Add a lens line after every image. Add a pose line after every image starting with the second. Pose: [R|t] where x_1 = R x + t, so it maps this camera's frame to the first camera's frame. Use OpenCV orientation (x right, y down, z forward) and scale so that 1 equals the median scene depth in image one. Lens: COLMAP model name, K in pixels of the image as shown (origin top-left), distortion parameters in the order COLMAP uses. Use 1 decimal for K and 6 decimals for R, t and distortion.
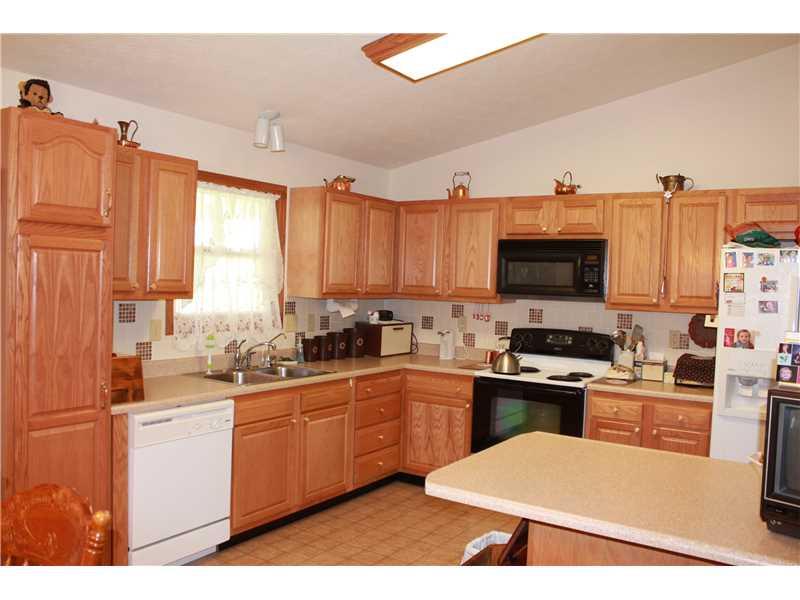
lens RADIAL K [[672.5, 0, 402.1], [0, 672.5, 305.4], [0, 0, 1]] dist [-0.102001, 0.049014]
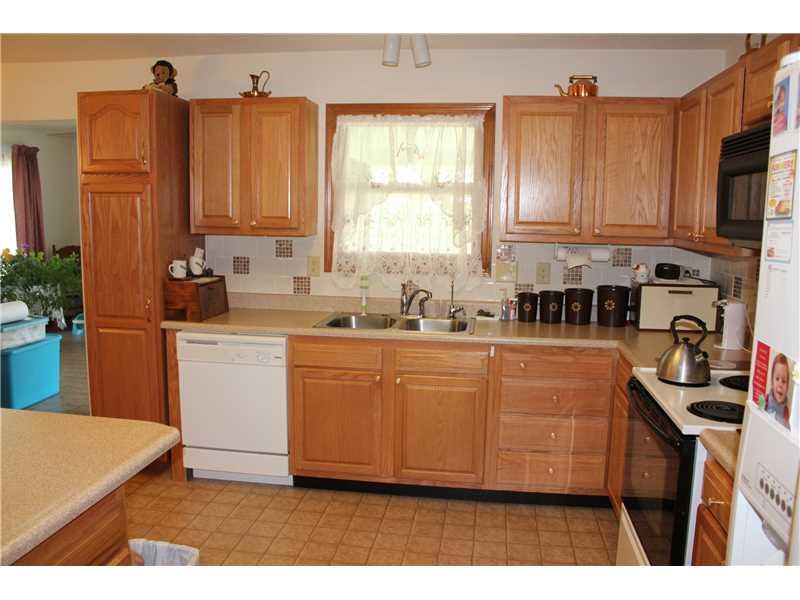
lens RADIAL K [[672.5, 0, 400.6], [0, 672.5, 296.6], [0, 0, 1]] dist [-0.102001, 0.049014]
pose [[0.428728, 0.083343, -0.899581, 0.646795], [-0.035713, 0.996521, 0.075303, 0.000356], [0.902728, -0.000158, 0.430213, 0.668439]]
